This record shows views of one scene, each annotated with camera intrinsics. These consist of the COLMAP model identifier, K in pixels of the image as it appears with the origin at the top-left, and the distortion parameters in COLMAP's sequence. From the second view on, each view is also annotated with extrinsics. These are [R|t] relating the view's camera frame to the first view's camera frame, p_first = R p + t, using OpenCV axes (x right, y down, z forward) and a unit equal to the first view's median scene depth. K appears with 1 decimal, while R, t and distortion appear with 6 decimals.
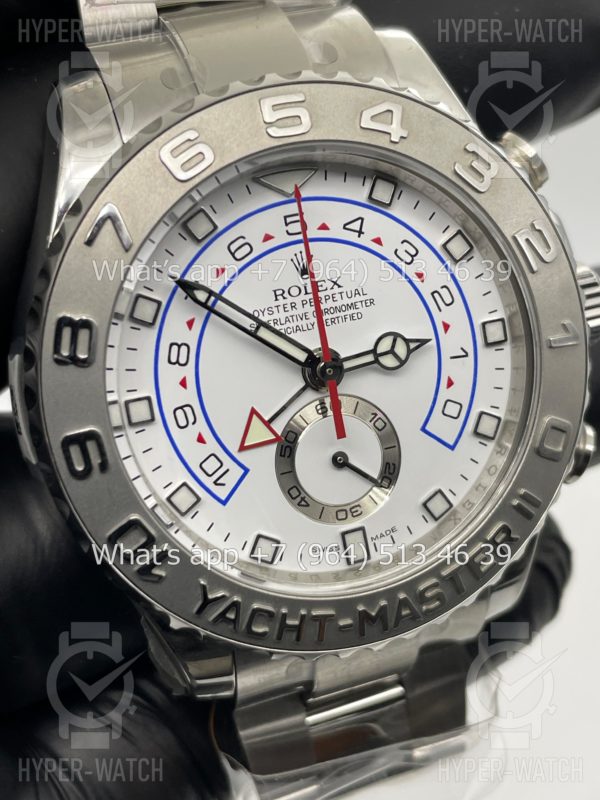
lens RADIAL K [[1256.4, 0, 314.0], [0, 1256.4, 401.3], [0, 0, 1]] dist [0.197874, -0.963689]
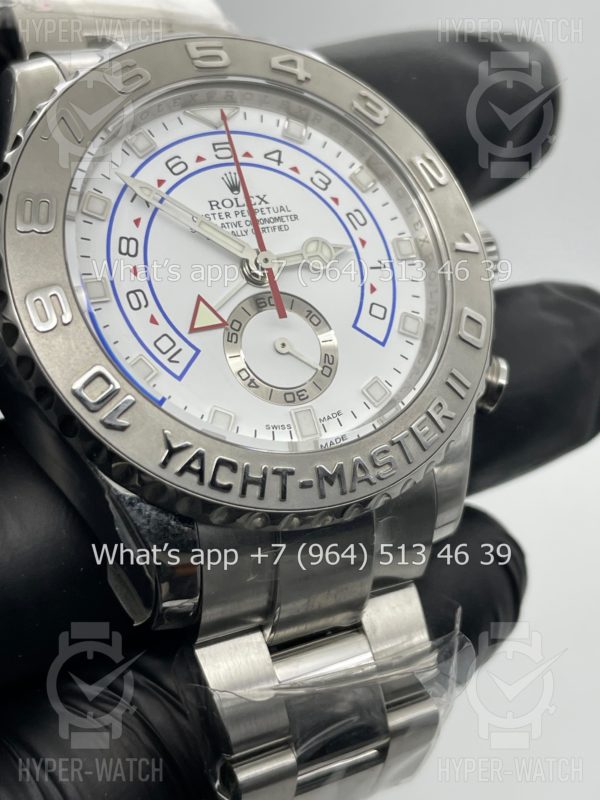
lens RADIAL K [[1256.4, 0, 314.0], [0, 1256.4, 401.3], [0, 0, 1]] dist [0.197874, -0.963689]
pose [[0.989459, -0.073854, 0.124562, -0.092381], [0.116090, 0.918731, -0.377435, 0.509382], [-0.086564, 0.387917, 0.917620, 0.027416]]
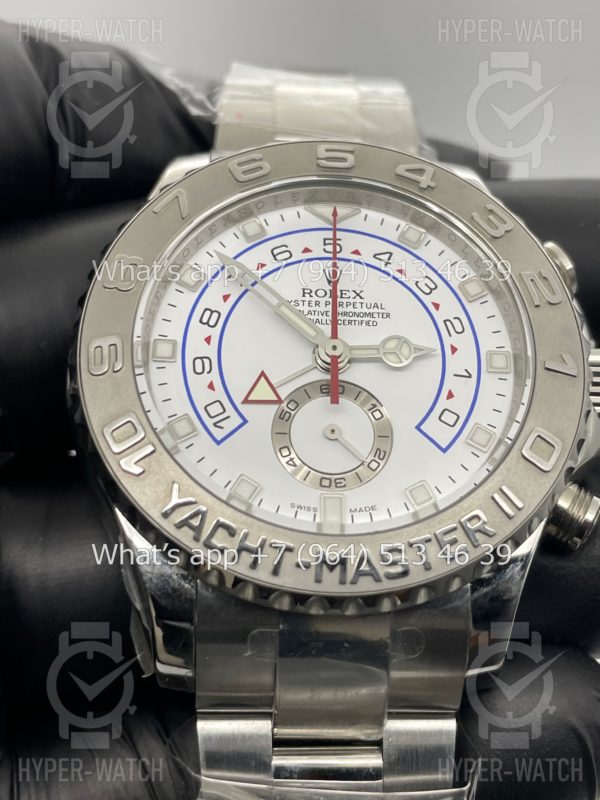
lens RADIAL K [[1256.4, 0, 314.0], [0, 1256.4, 401.3], [0, 0, 1]] dist [0.197874, -0.963689]
pose [[0.960214, 0.083531, -0.266479, 0.296449], [-0.210354, 0.843969, -0.493425, 0.571525], [0.183684, 0.529849, 0.827962, 0.089527]]
